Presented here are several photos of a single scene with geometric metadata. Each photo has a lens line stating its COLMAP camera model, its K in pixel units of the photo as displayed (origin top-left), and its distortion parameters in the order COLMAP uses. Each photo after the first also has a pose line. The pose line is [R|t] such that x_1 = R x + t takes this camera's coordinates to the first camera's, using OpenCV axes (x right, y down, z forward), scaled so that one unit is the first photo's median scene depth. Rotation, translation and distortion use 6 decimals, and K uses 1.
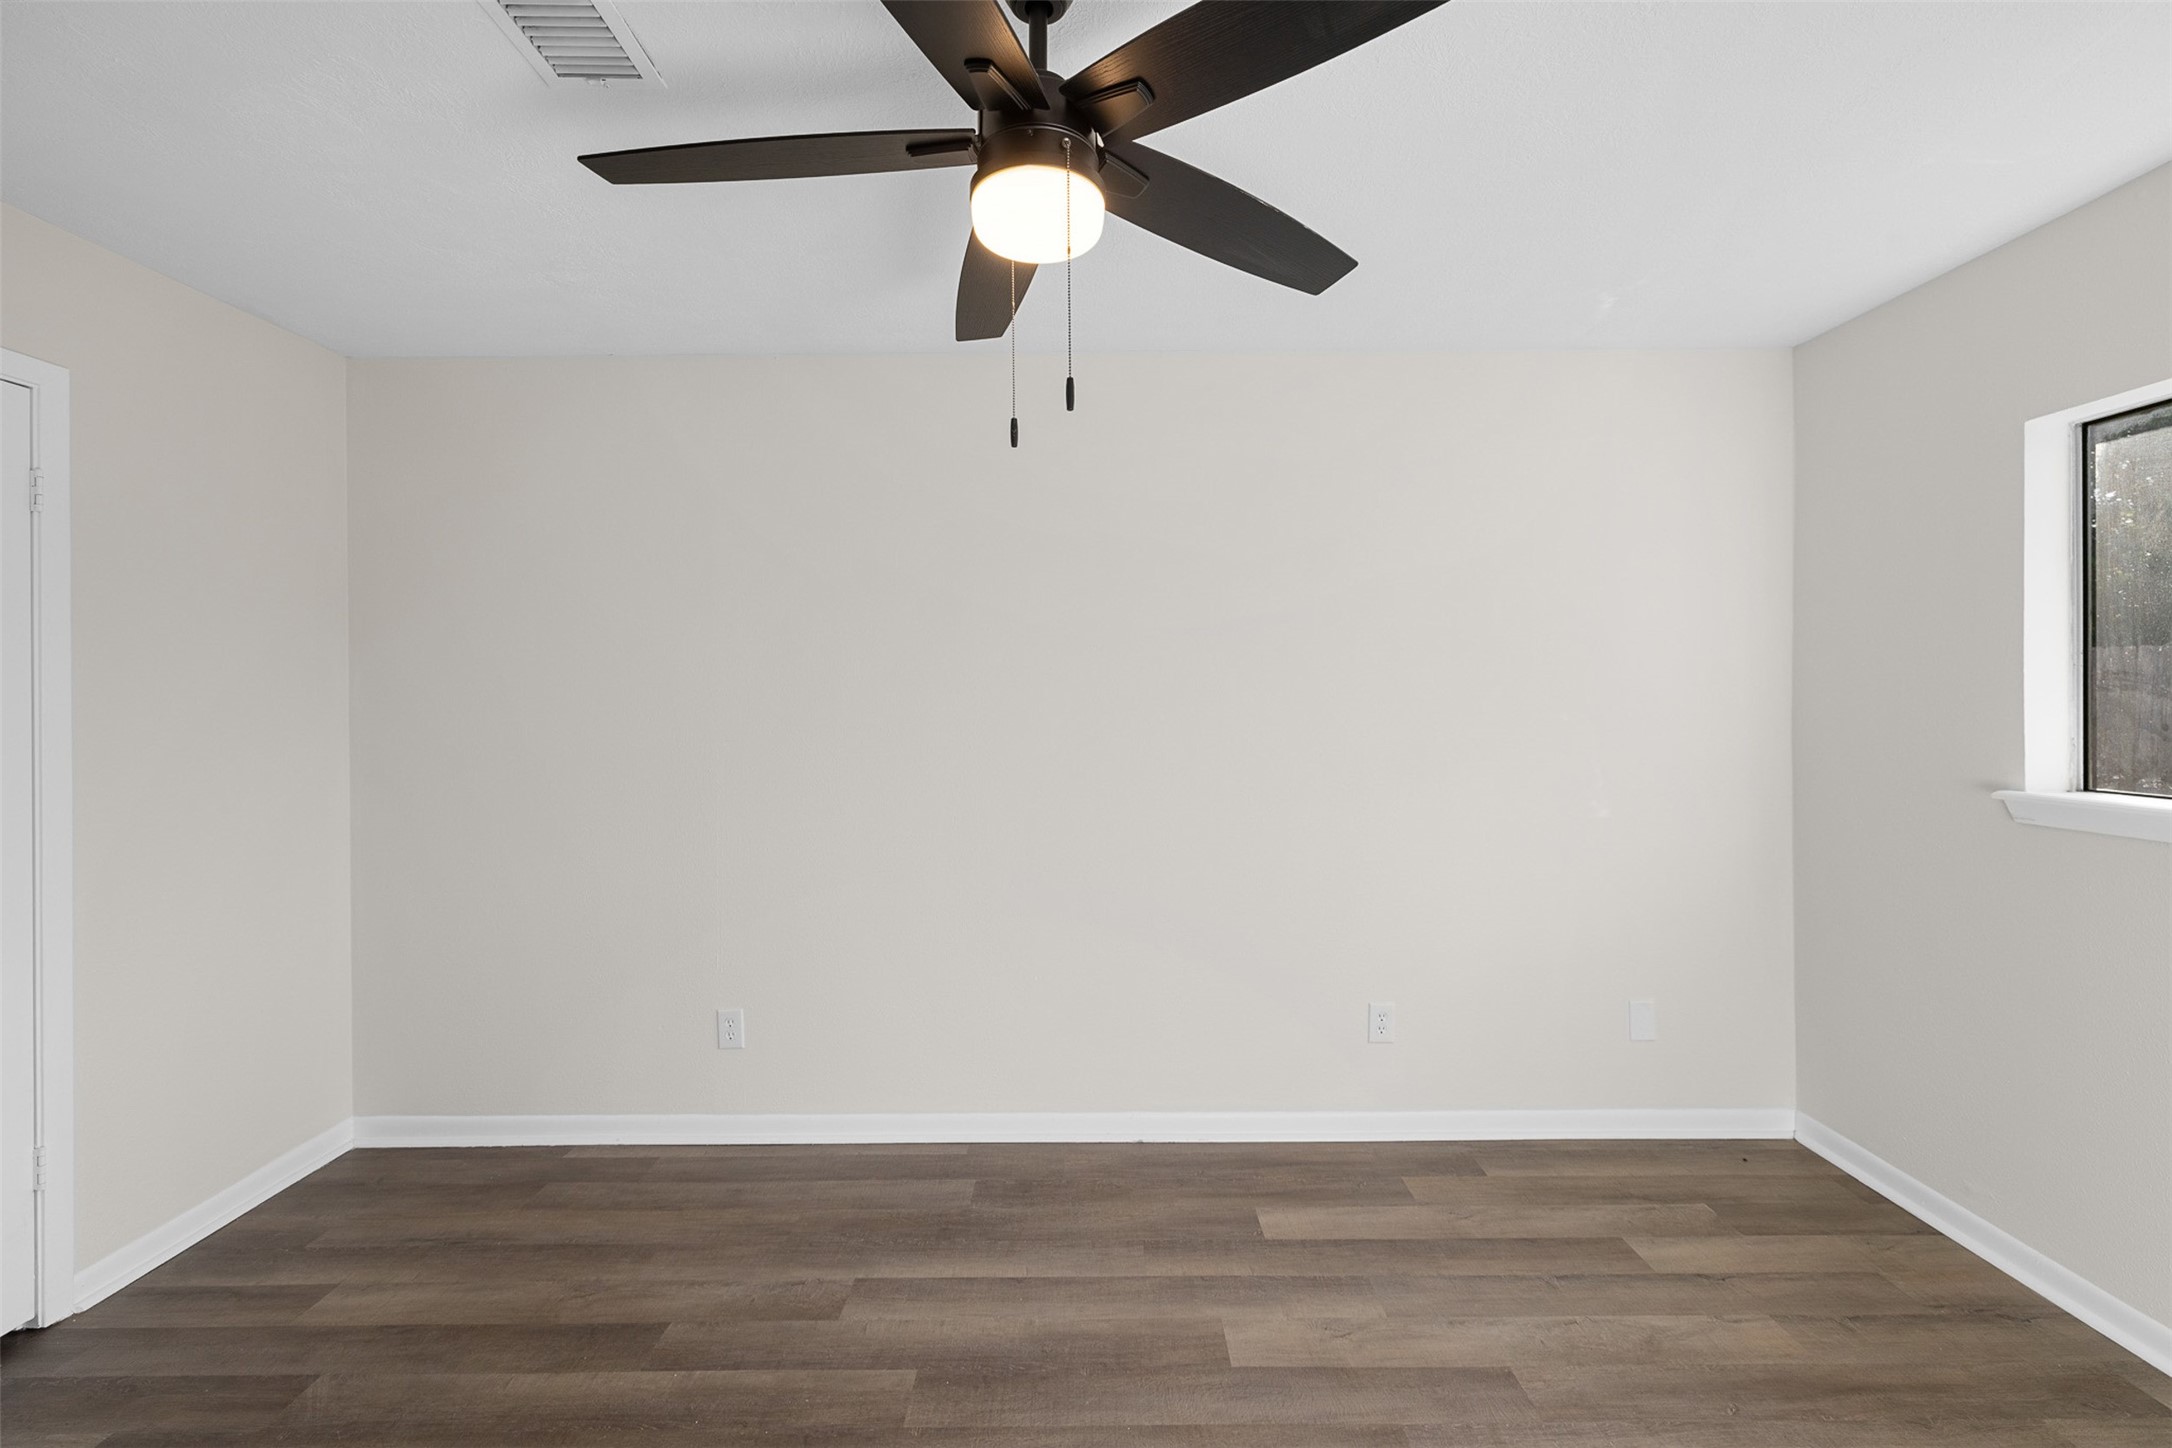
lens RADIAL K [[919.9, 0, 1084.3], [0, 919.9, 709.1], [0, 0, 1]] dist [-0.002693, 0.000190]
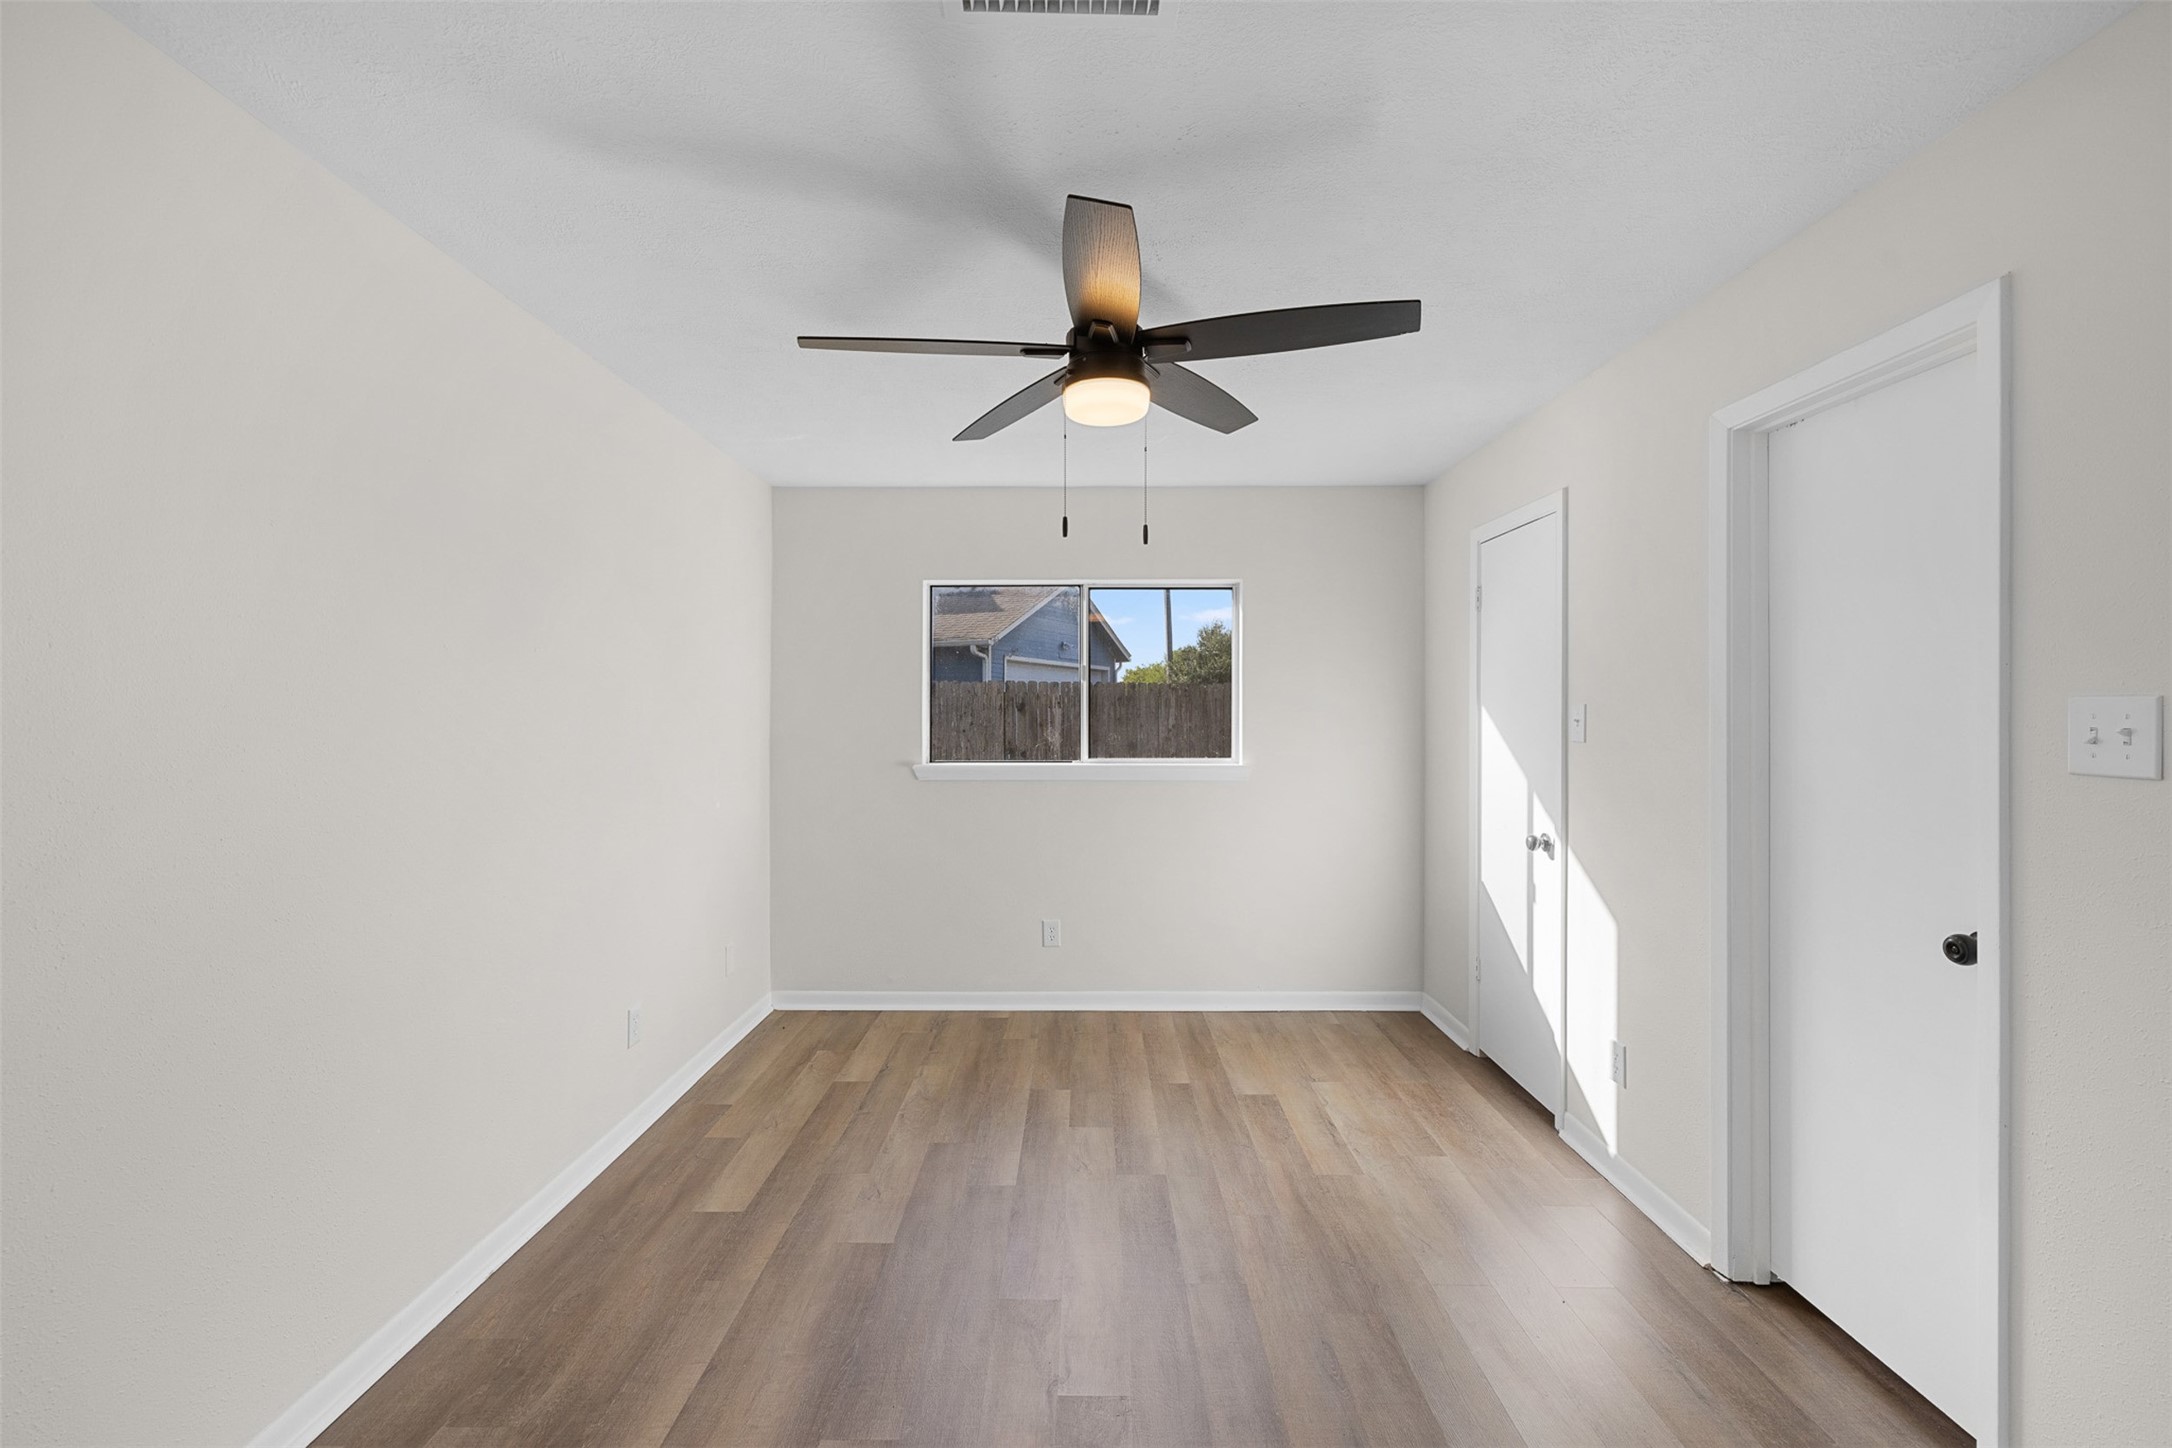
lens RADIAL K [[919.9, 0, 1086.9], [0, 919.9, 719.3], [0, 0, 1]] dist [-0.002693, 0.000190]
pose [[0.000259, -0.002261, 0.999997, -0.949143], [0.011933, 0.999926, 0.002257, -0.008635], [-0.999929, 0.011932, 0.000286, 0.616042]]
